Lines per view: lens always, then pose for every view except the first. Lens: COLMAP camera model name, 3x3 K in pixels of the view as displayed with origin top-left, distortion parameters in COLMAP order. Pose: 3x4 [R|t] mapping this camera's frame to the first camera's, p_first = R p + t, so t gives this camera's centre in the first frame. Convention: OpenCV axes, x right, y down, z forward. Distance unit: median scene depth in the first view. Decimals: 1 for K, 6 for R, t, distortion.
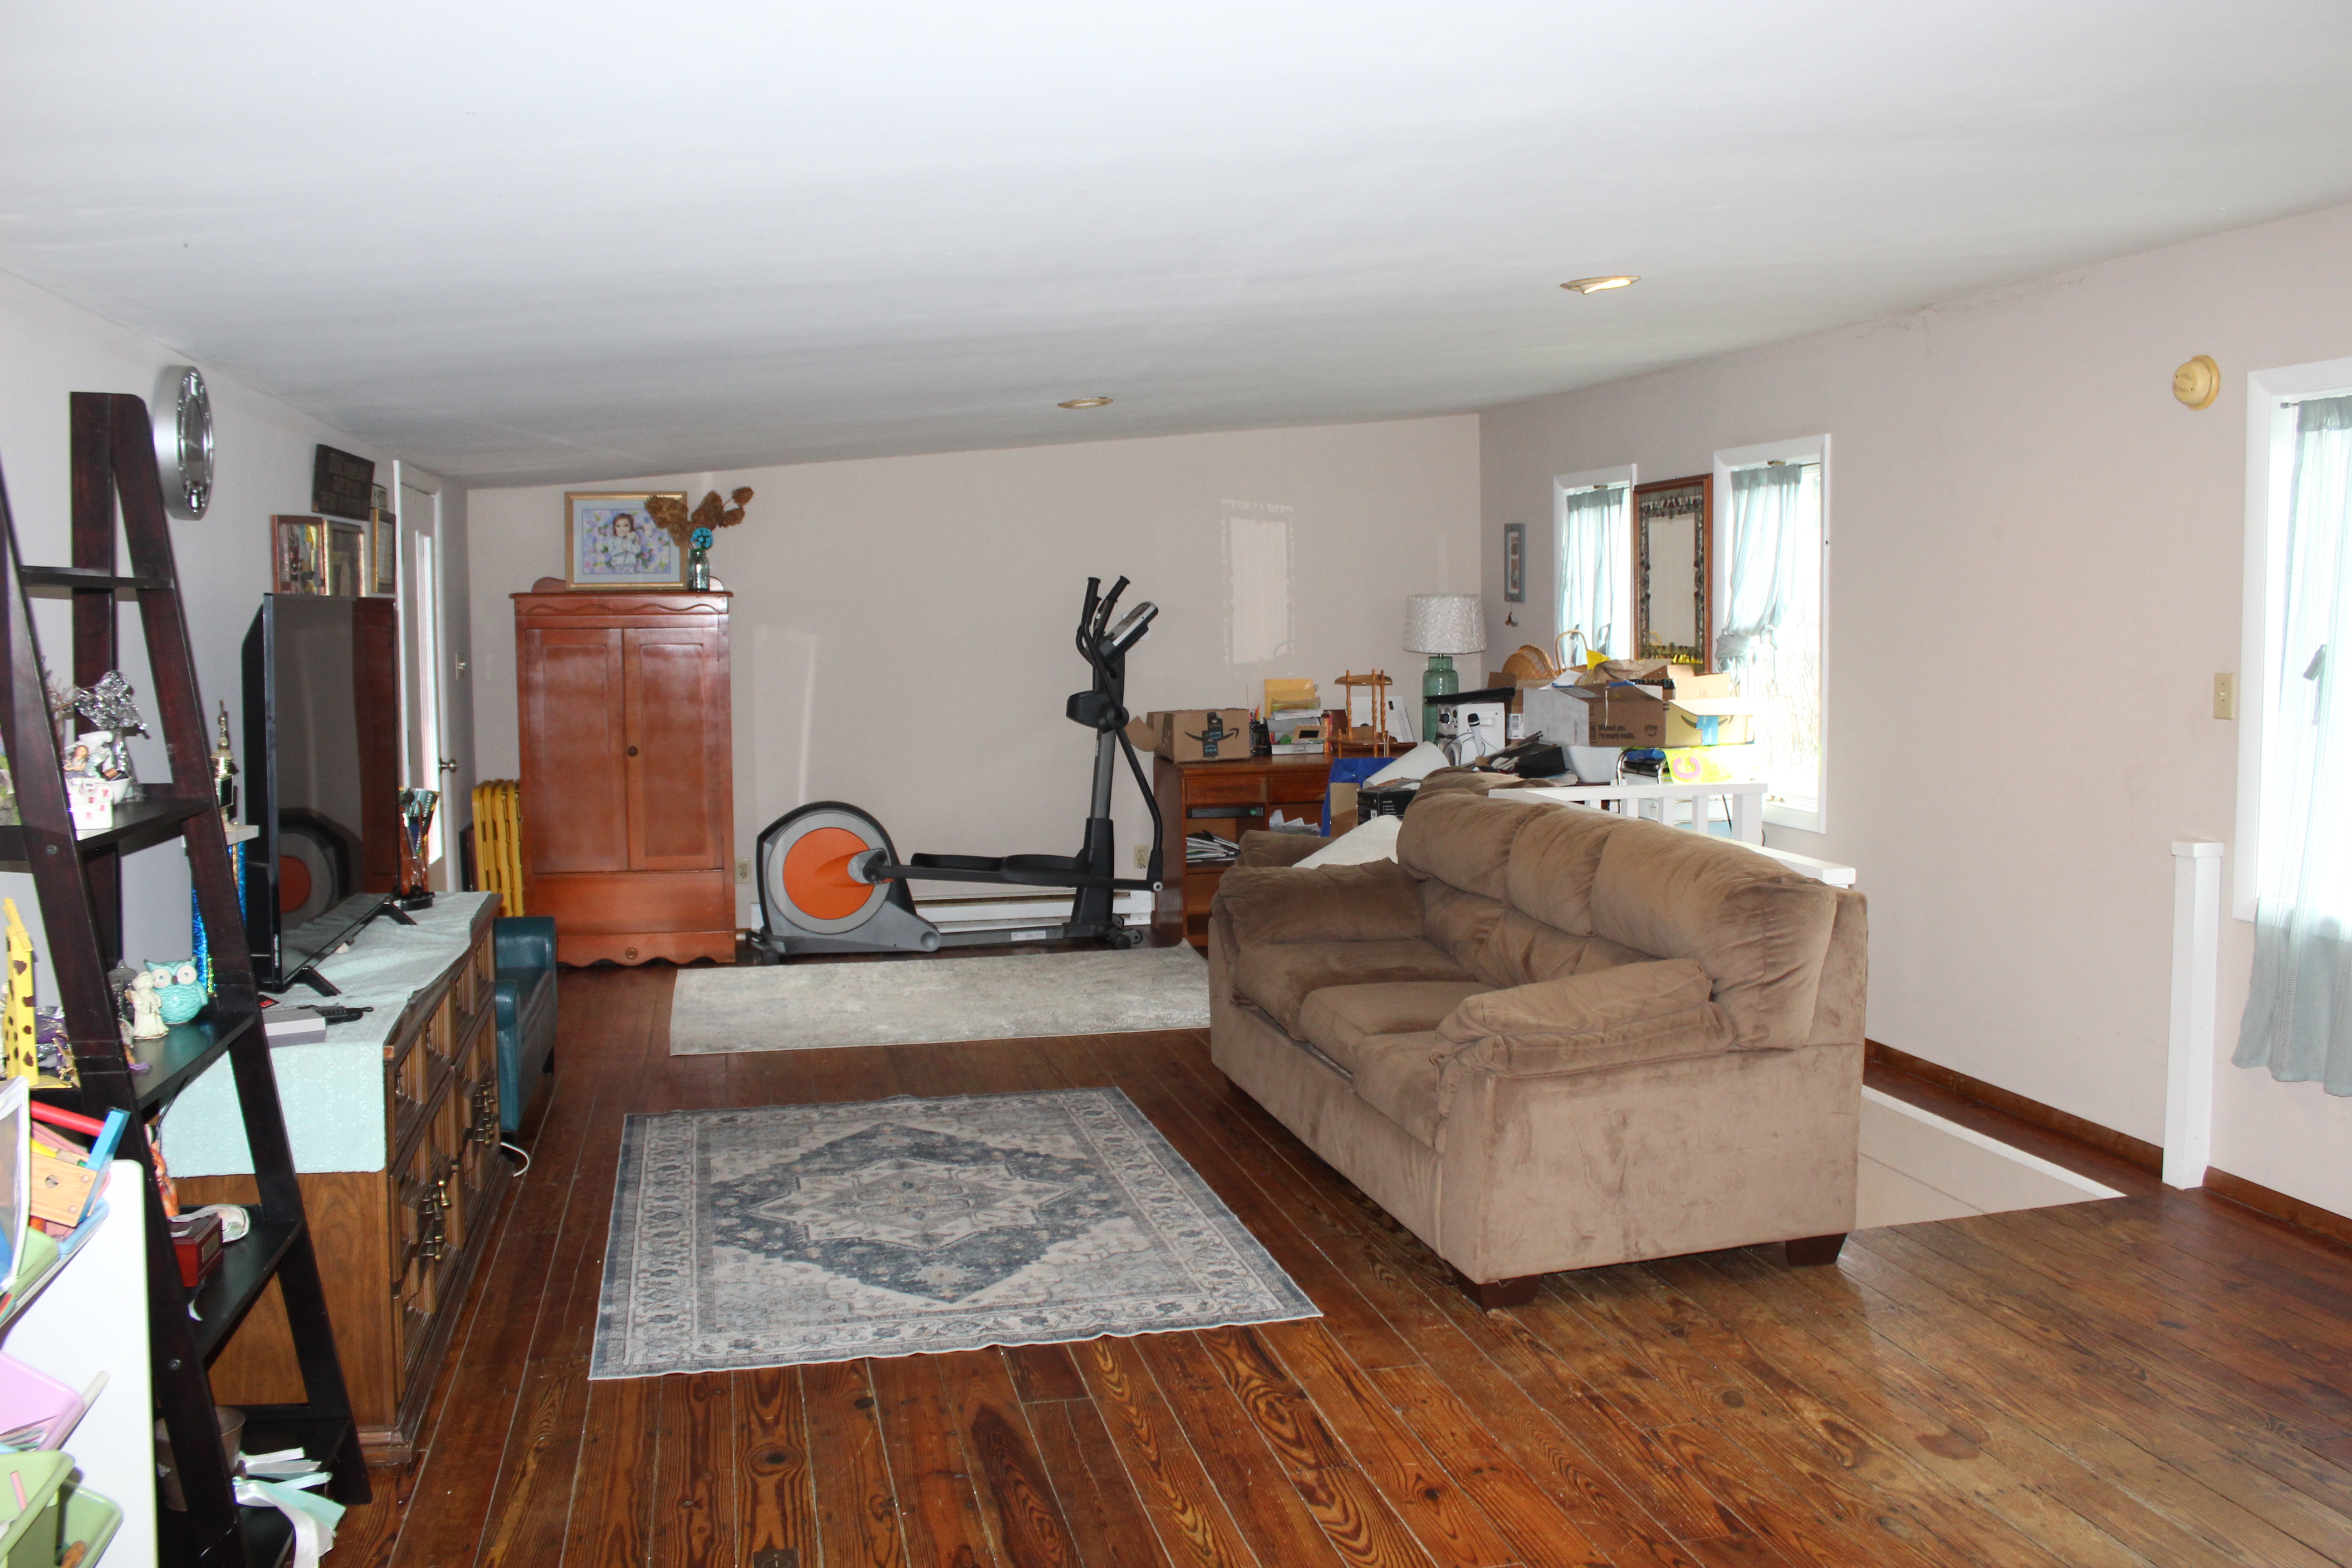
lens RADIAL K [[1959.7, 0, 1176.0], [0, 1959.7, 784.0], [0, 0, 1]] dist [-0.162699, 0.141159]
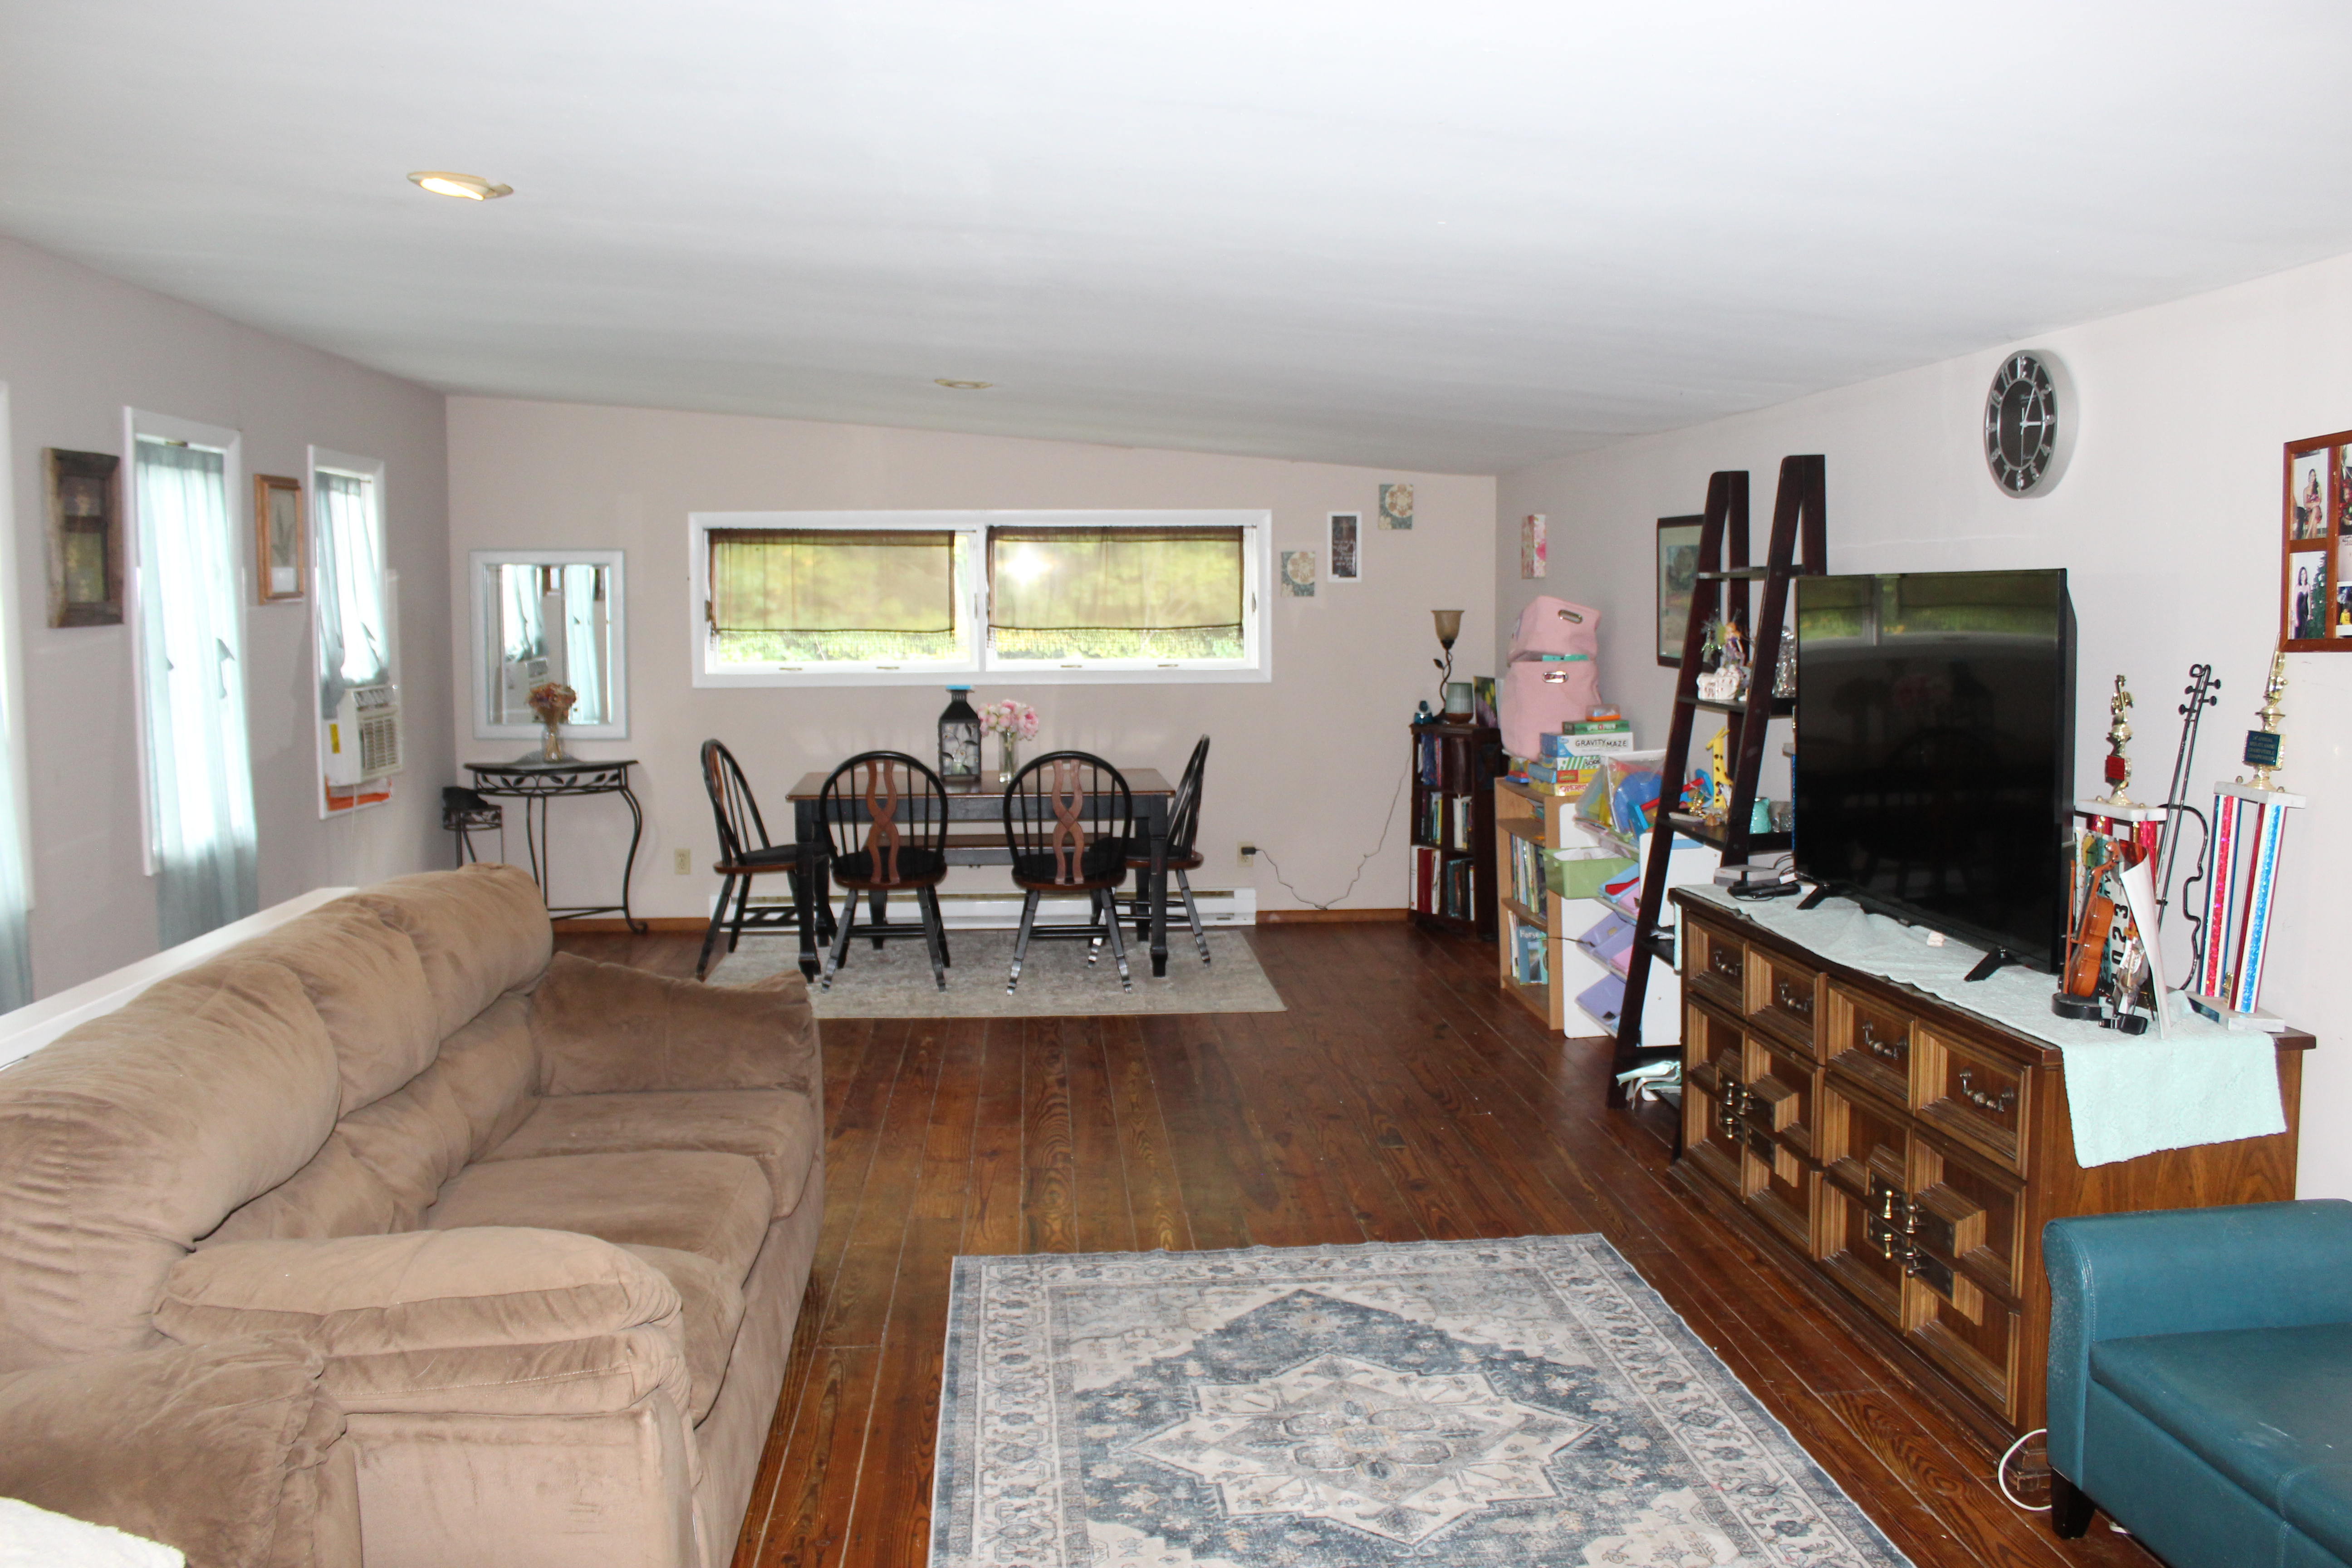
lens RADIAL K [[1959.7, 0, 1176.0], [0, 1959.7, 784.0], [0, 0, 1]] dist [-0.162699, 0.141159]
pose [[-0.988170, -0.002031, 0.153348, -0.188925], [0.025591, 0.983709, 0.177937, -0.154225], [-0.151211, 0.179756, -0.972020, 1.780600]]
